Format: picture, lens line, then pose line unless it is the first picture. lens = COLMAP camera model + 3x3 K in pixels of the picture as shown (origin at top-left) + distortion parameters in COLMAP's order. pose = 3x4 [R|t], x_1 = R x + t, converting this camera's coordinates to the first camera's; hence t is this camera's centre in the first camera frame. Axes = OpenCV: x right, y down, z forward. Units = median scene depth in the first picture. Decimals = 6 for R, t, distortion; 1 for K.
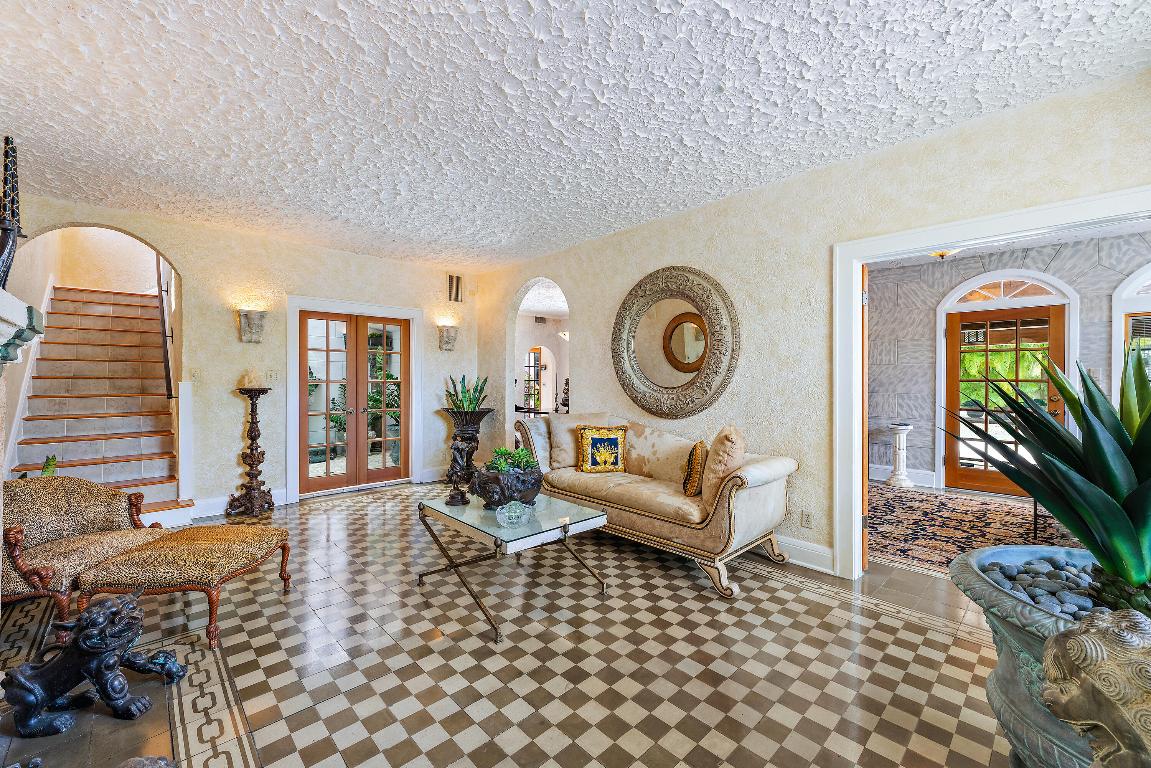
lens RADIAL K [[470.1, 0, 575.2], [0, 470.1, 382.9], [0, 0, 1]] dist [0.002452, 0.000500]
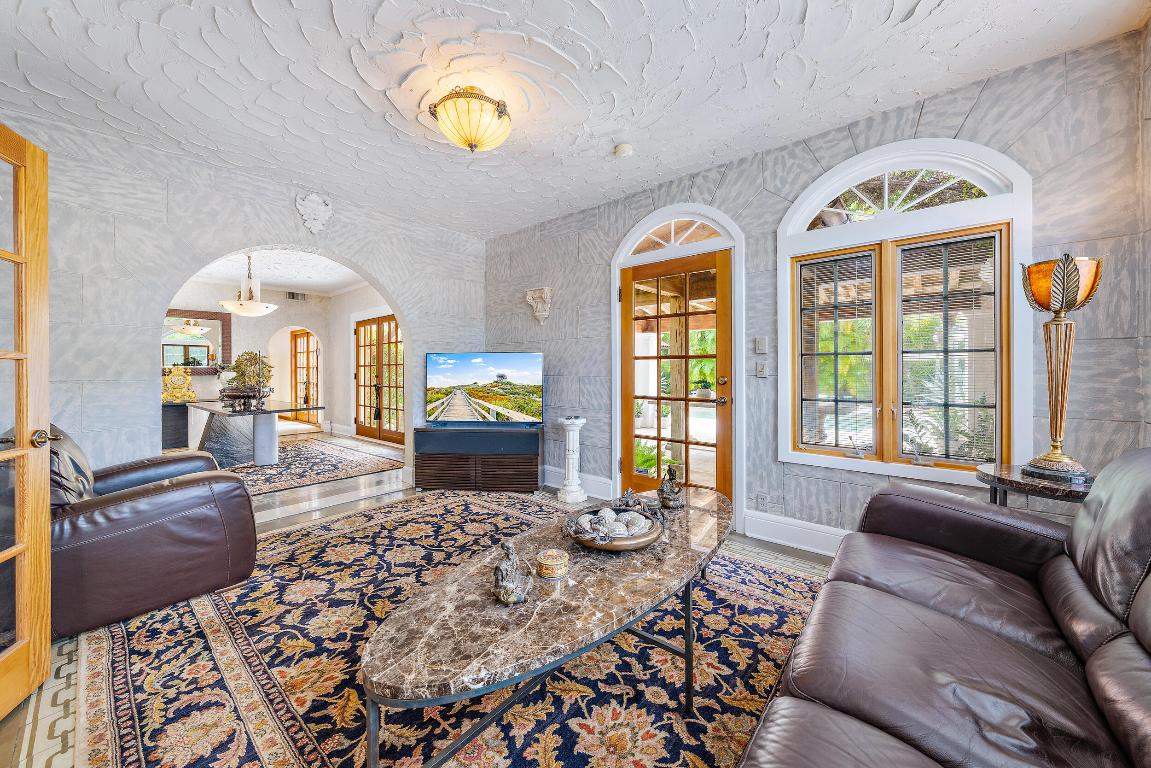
lens RADIAL K [[412.9, 0, 575.3], [0, 412.9, 375.7], [0, 0, 1]] dist [-0.001959, -0.000100]
pose [[0.993319, -0.002303, 0.115379, 0.736011], [0.002280, 0.999997, 0.000325, 0.025504], [-0.115380, -0.000060, 0.993321, 0.408762]]
